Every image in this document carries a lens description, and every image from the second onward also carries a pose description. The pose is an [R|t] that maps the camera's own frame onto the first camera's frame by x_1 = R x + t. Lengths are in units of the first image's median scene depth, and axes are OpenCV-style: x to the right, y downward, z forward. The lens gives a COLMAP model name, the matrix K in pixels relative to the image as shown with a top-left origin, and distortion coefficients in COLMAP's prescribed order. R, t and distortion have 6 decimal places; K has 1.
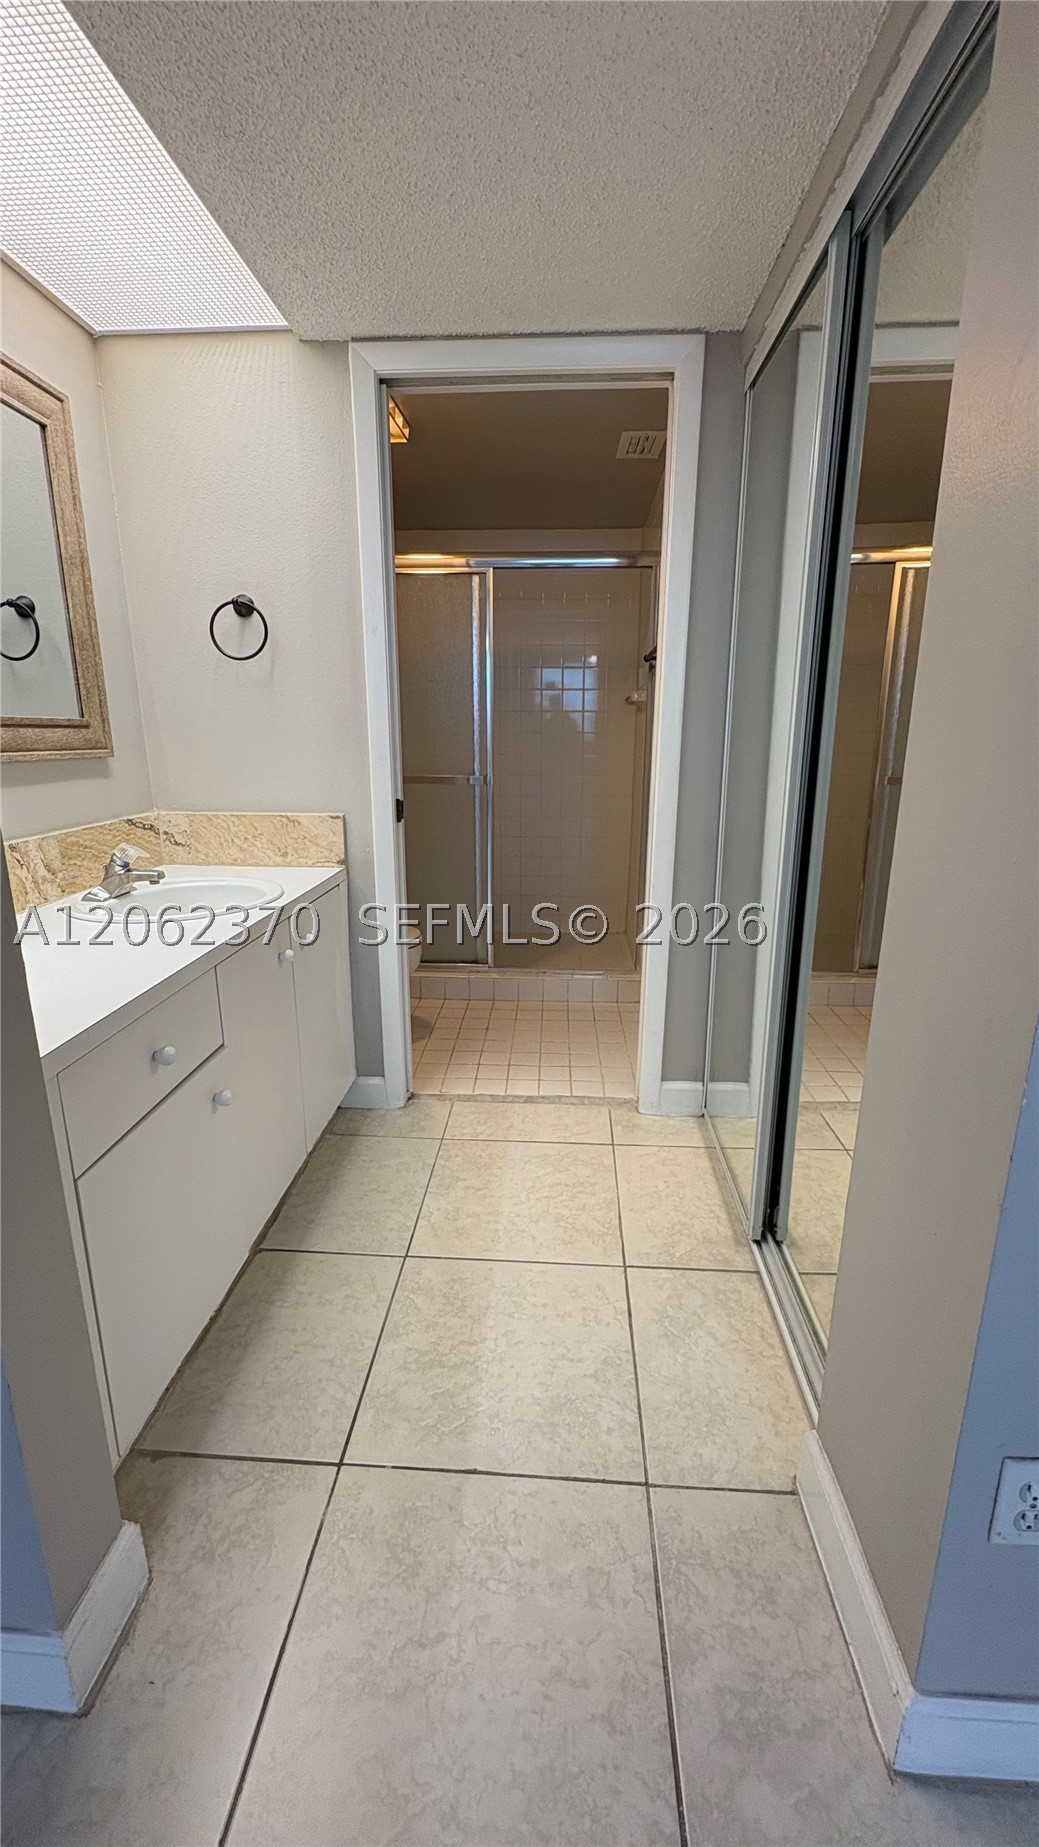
lens RADIAL K [[747.5, 0, 525.7], [0, 747.5, 918.6], [0, 0, 1]] dist [0.001359, 0.000279]
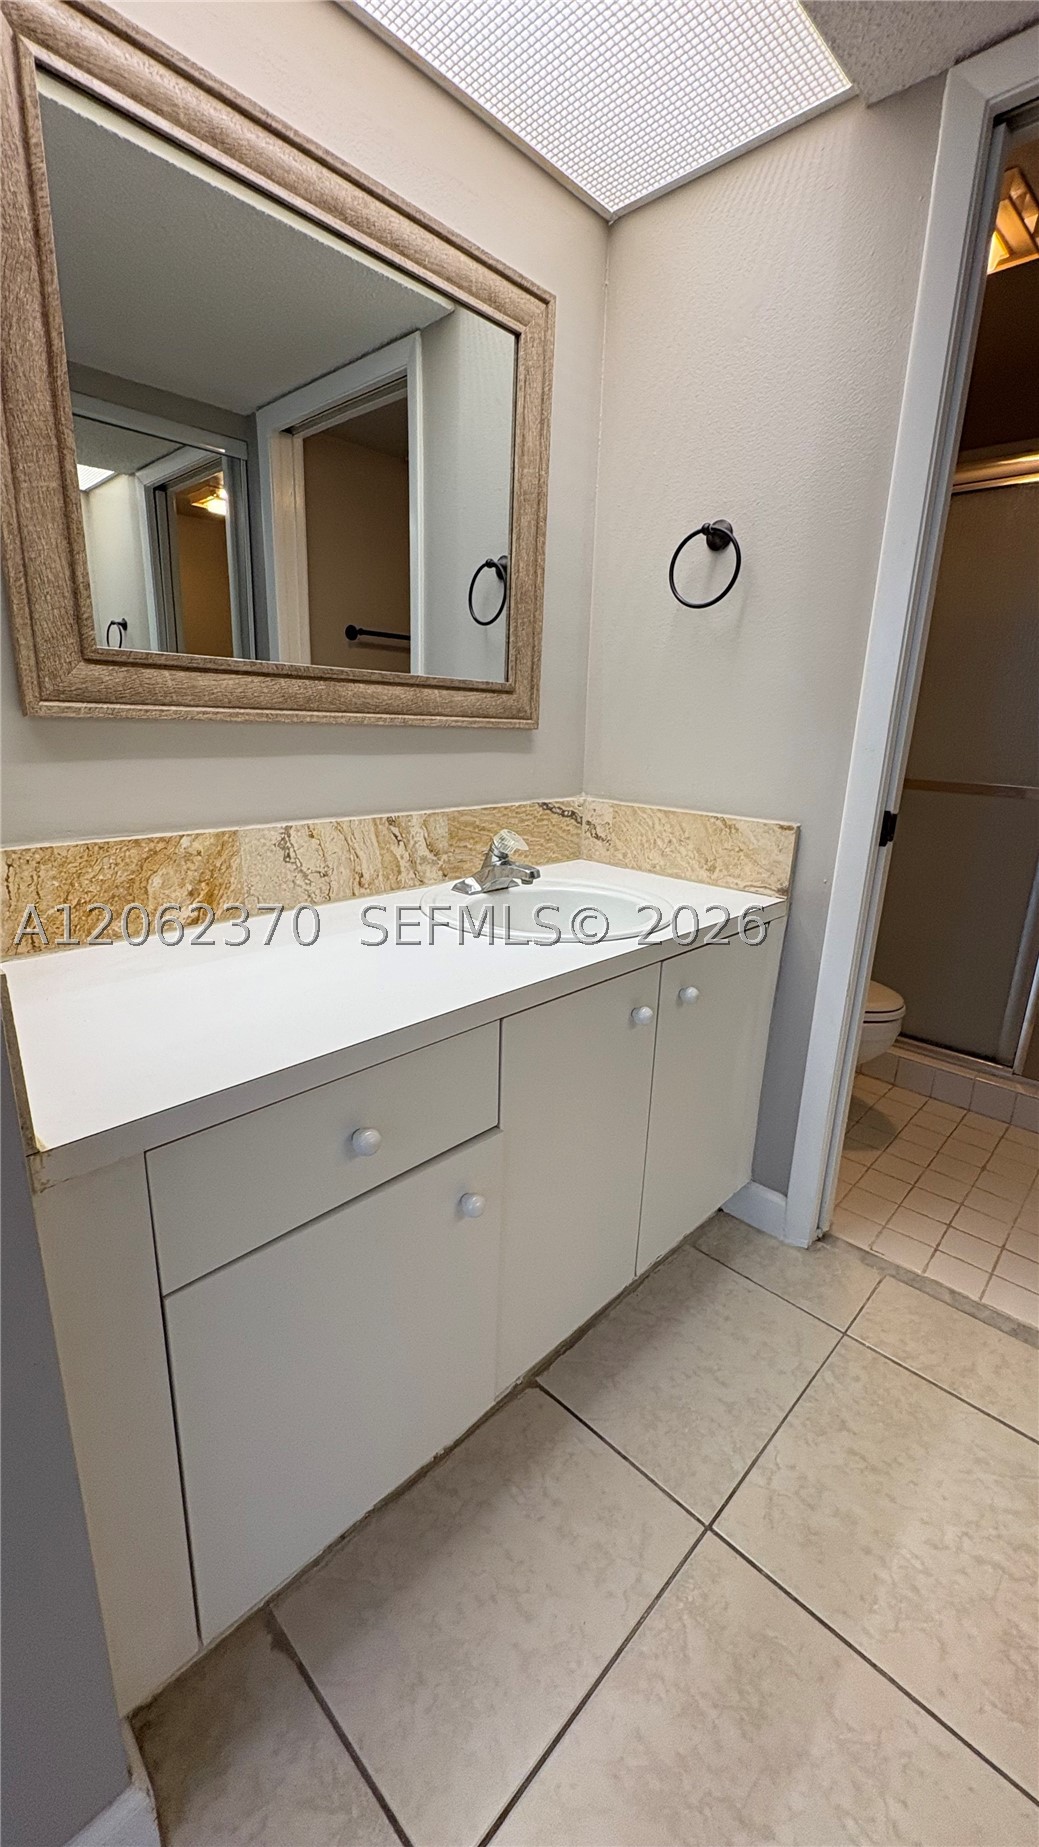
lens RADIAL K [[747.5, 0, 525.7], [0, 747.5, 918.6], [0, 0, 1]] dist [0.001359, 0.000279]
pose [[0.759417, 0.190739, -0.622016, 0.015197], [-0.189039, 0.979502, 0.069563, -0.057081], [0.622535, 0.064758, 0.779908, 0.318226]]
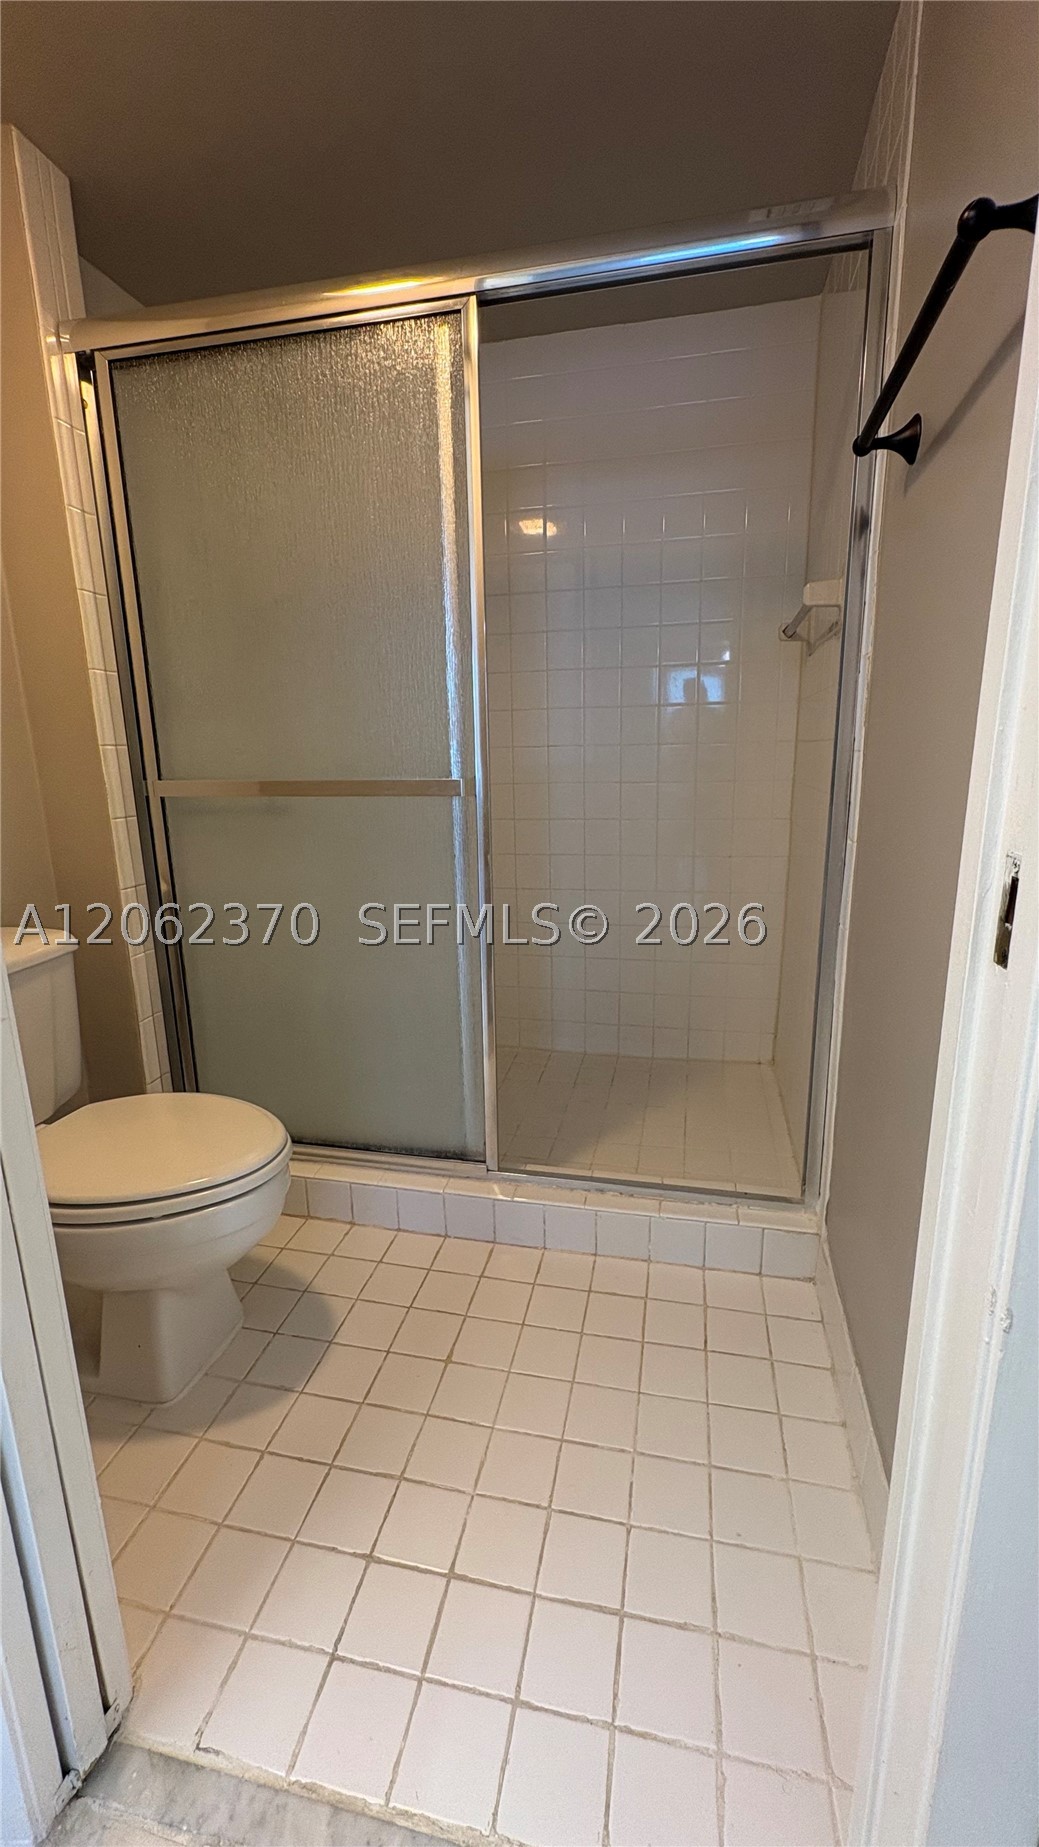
lens RADIAL K [[747.5, 0, 525.7], [0, 747.5, 918.6], [0, 0, 1]] dist [0.001359, 0.000279]
pose [[0.985309, 0.014843, -0.170133, 0.090953], [-0.019391, 0.999497, -0.025100, -0.142888], [0.169675, 0.028030, 0.985101, 0.849055]]
